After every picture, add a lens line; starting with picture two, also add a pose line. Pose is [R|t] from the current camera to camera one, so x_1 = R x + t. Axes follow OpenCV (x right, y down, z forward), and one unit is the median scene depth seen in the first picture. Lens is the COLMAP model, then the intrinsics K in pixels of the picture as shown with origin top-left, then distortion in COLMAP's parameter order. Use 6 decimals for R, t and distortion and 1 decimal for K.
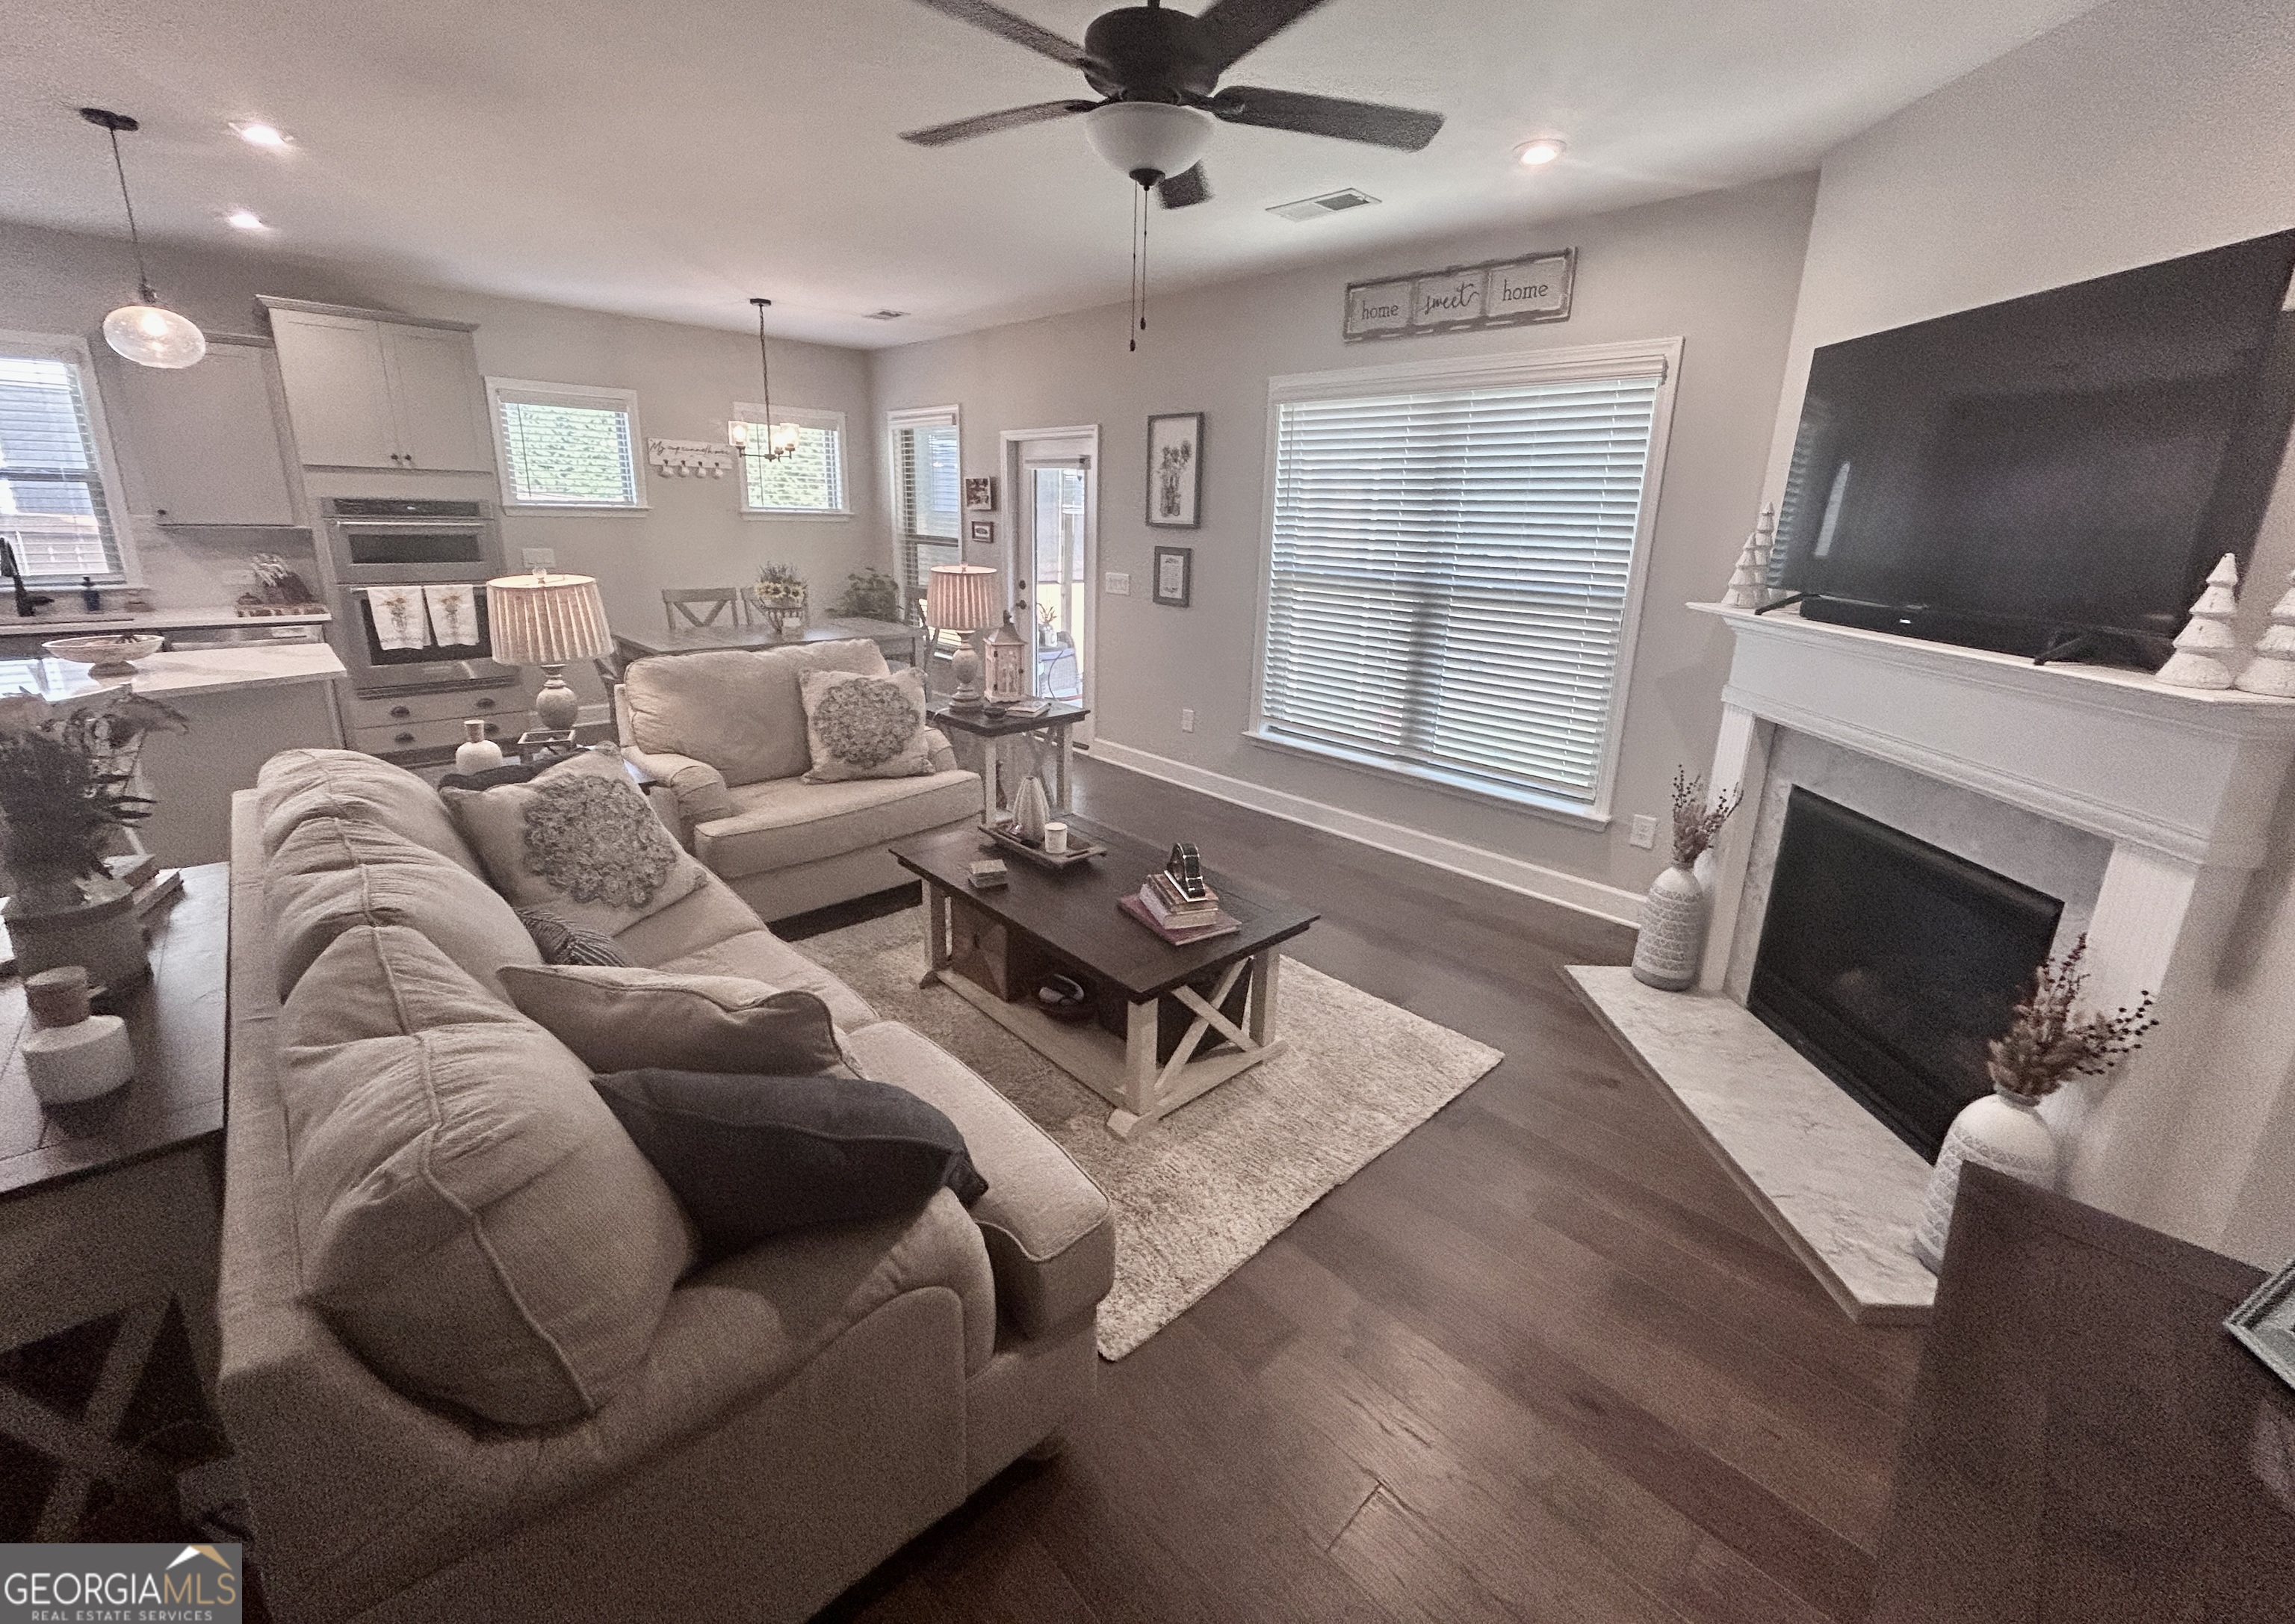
lens RADIAL K [[947.8, 0, 1152.9], [0, 947.8, 758.2], [0, 0, 1]] dist [0.002075, 0.000404]
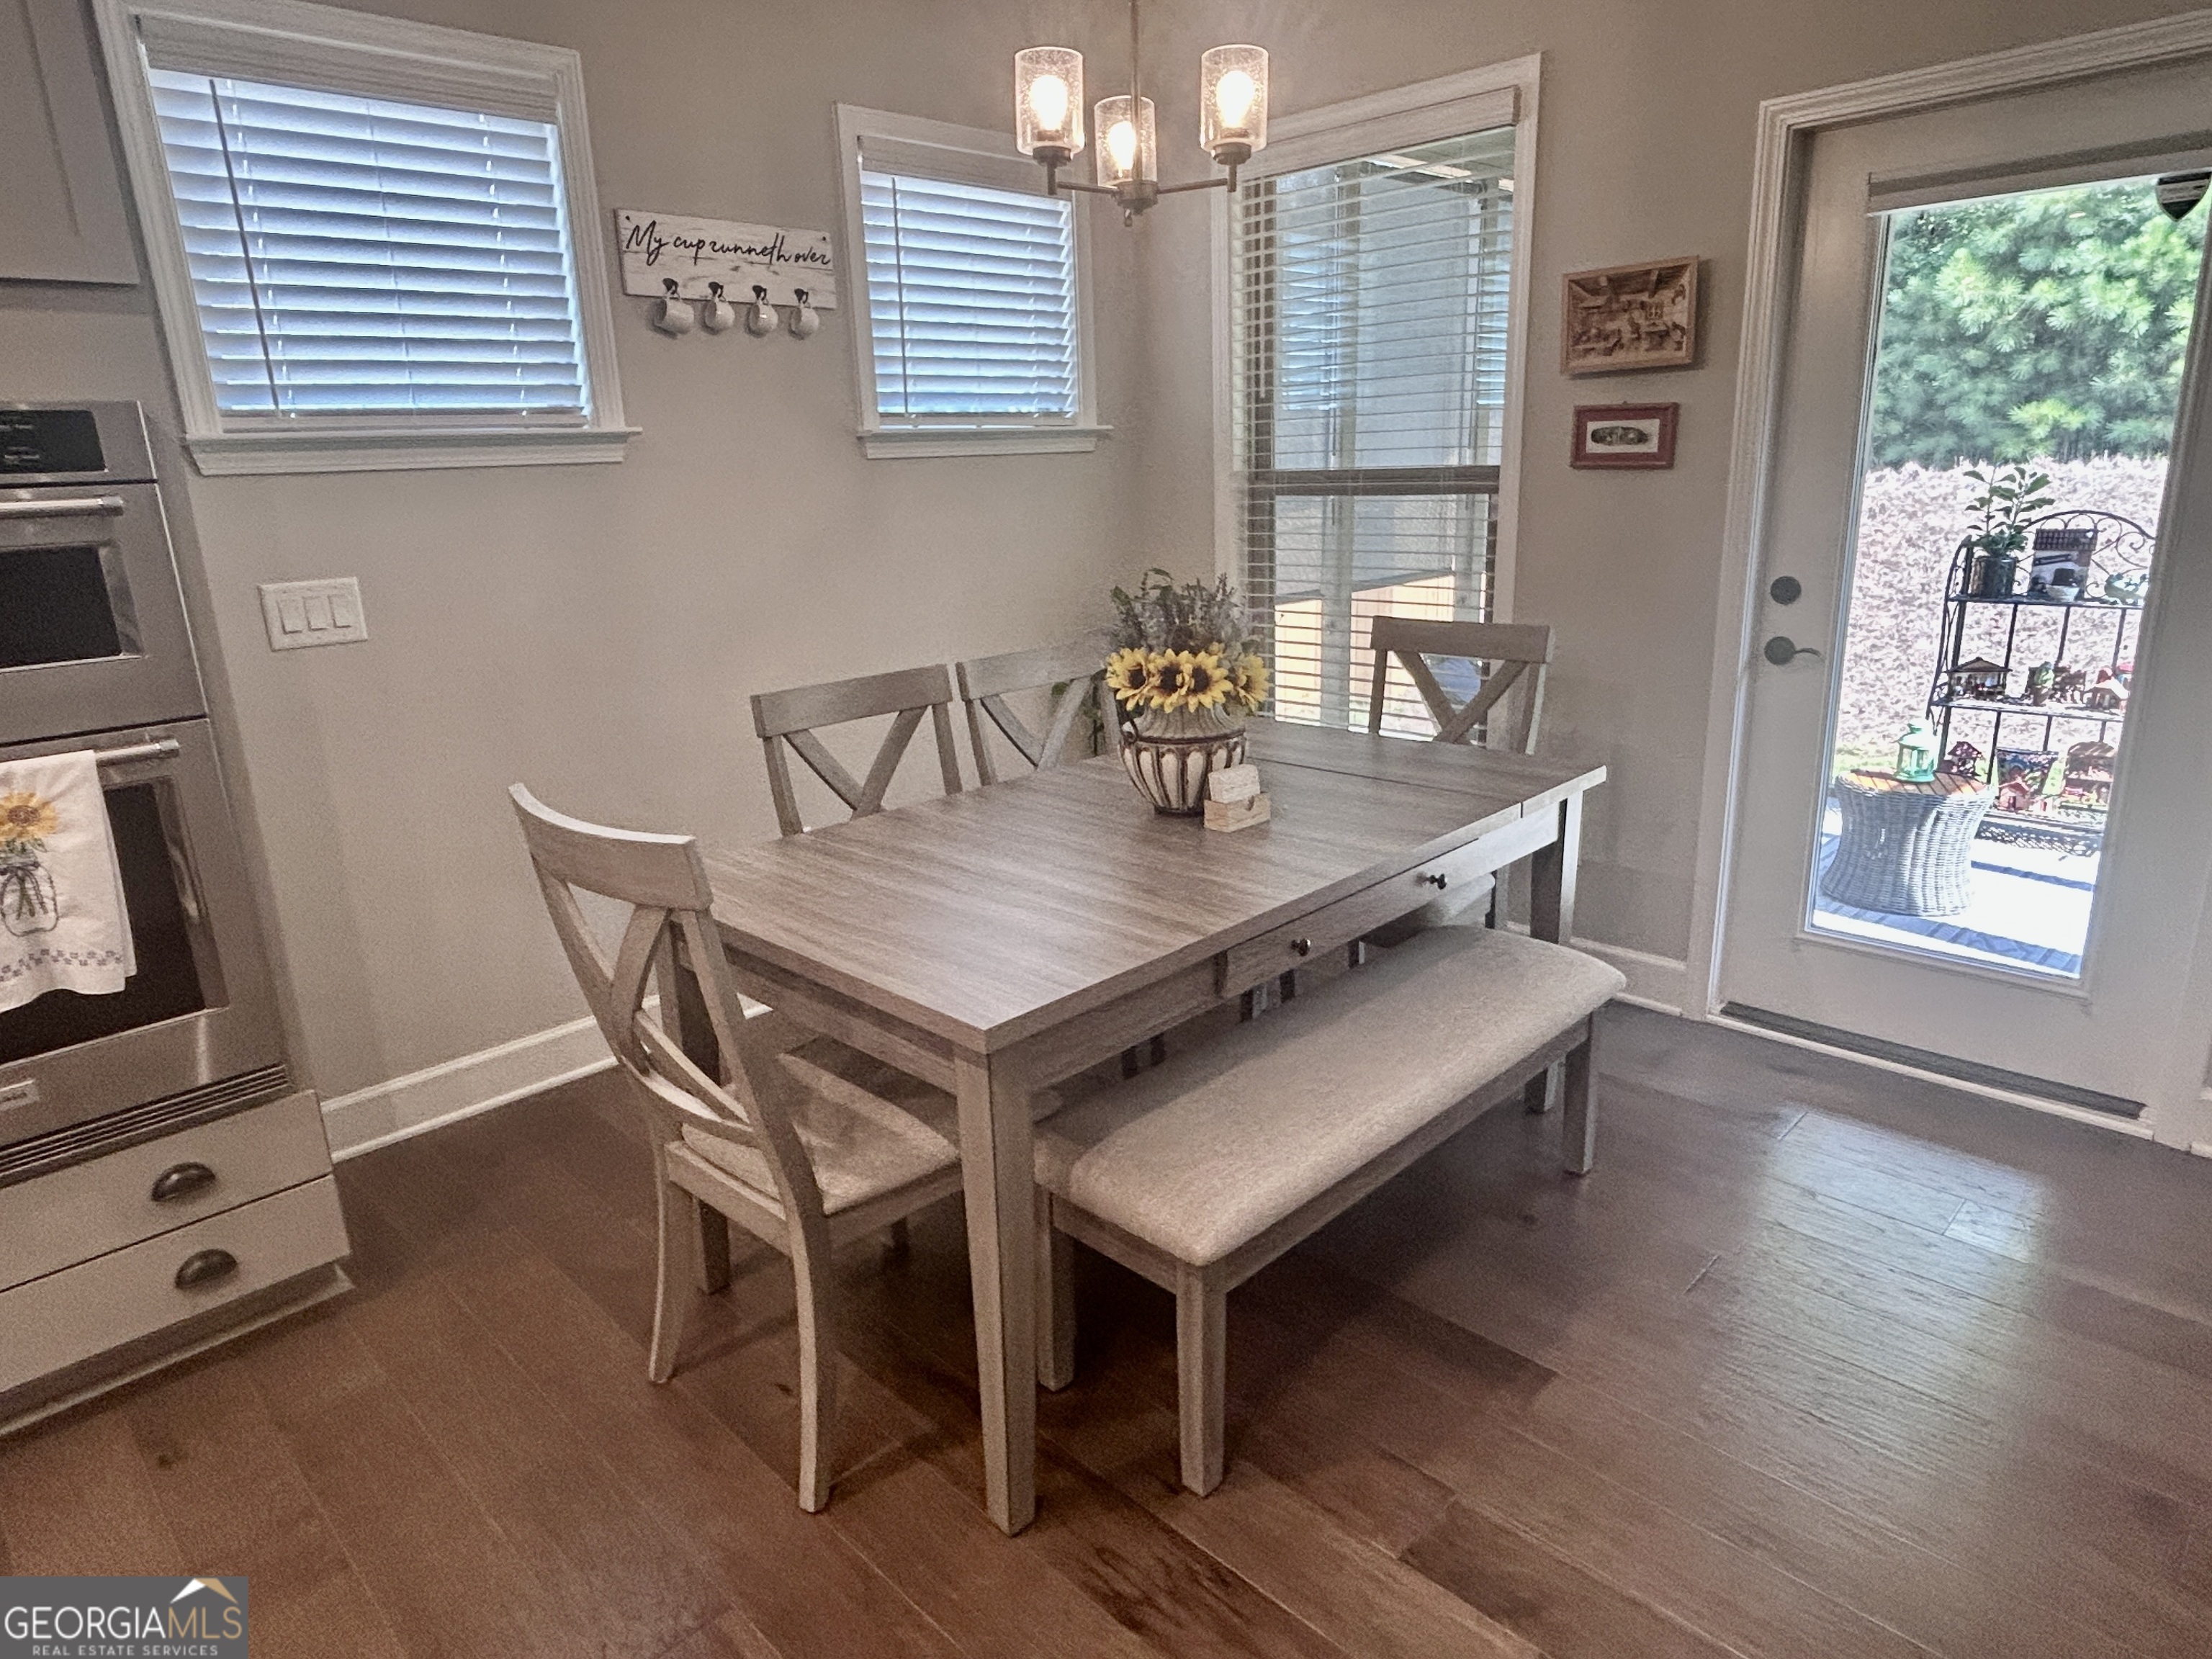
lens RADIAL K [[1320.0, 0, 1095.3], [0, 1320.0, 825.8], [0, 0, 1]] dist [-0.006589, 0.001782]
pose [[0.997752, -0.066549, -0.007933, -0.625095], [0.066688, 0.997596, 0.018816, -0.210463], [0.006661, -0.019302, 0.999792, 0.905353]]
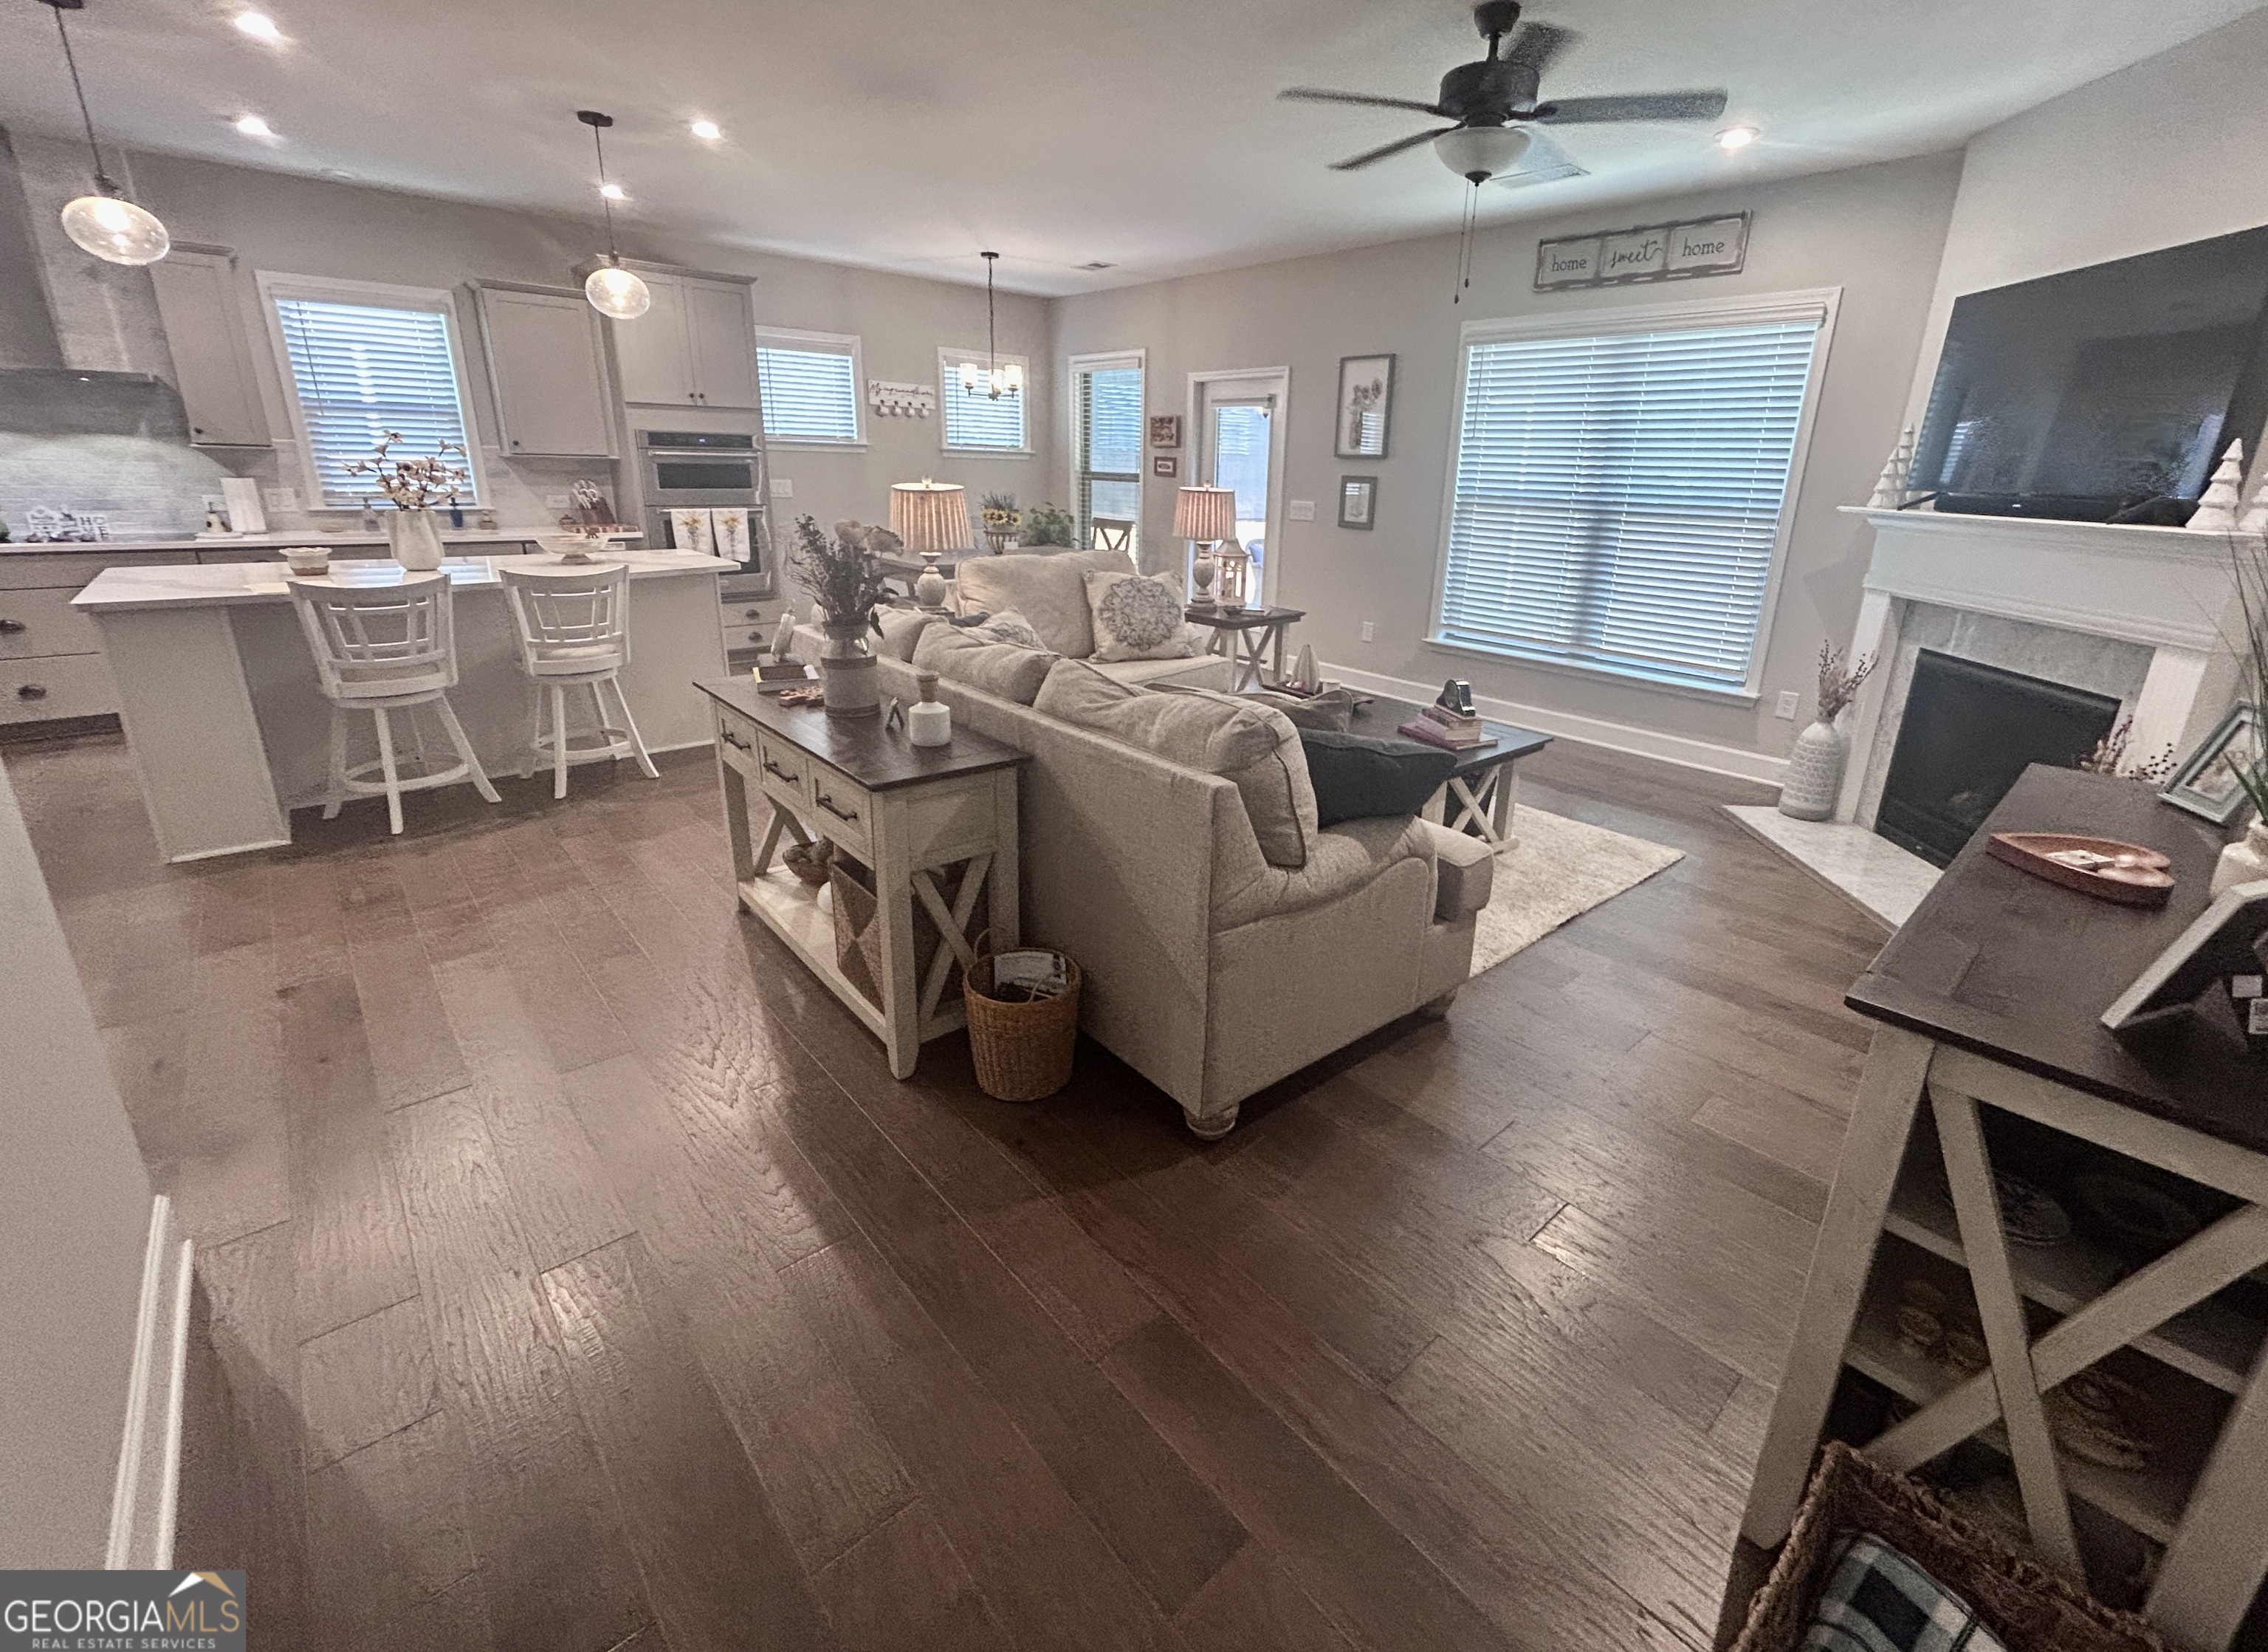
lens RADIAL K [[984.9, 0, 1186.9], [0, 984.9, 774.2], [0, 0, 1]] dist [0.002623, 0.001713]
pose [[0.999610, 0.008708, -0.026532, -0.204472], [-0.007424, 0.998816, 0.048085, 0.105627], [0.026919, -0.047869, 0.998491, -0.267493]]
